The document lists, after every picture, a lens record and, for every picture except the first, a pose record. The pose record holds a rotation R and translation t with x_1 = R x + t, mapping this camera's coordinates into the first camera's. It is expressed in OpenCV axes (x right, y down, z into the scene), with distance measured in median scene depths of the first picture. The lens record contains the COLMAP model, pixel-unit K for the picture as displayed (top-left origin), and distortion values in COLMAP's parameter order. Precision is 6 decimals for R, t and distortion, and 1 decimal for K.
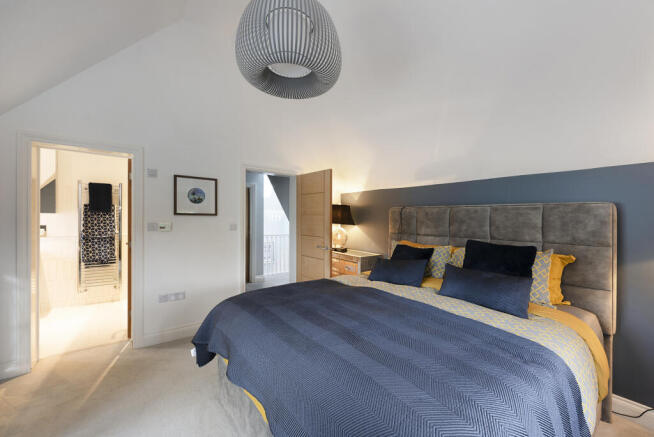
lens RADIAL K [[269.3, 0, 329.3], [0, 269.3, 218.7], [0, 0, 1]] dist [0.002091, 0.000117]
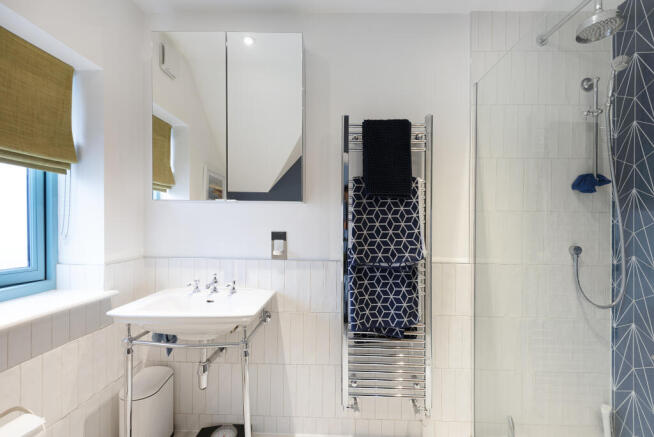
lens RADIAL K [[275.5, 0, 327.8], [0, 275.5, 217.5], [0, 0, 1]] dist [-0.025379, 0.000113]
pose [[0.689260, 0.004392, -0.724501, -0.641991], [-0.001699, 0.999989, 0.004445, 0.001487], [0.724512, -0.001833, 0.689260, 0.692812]]
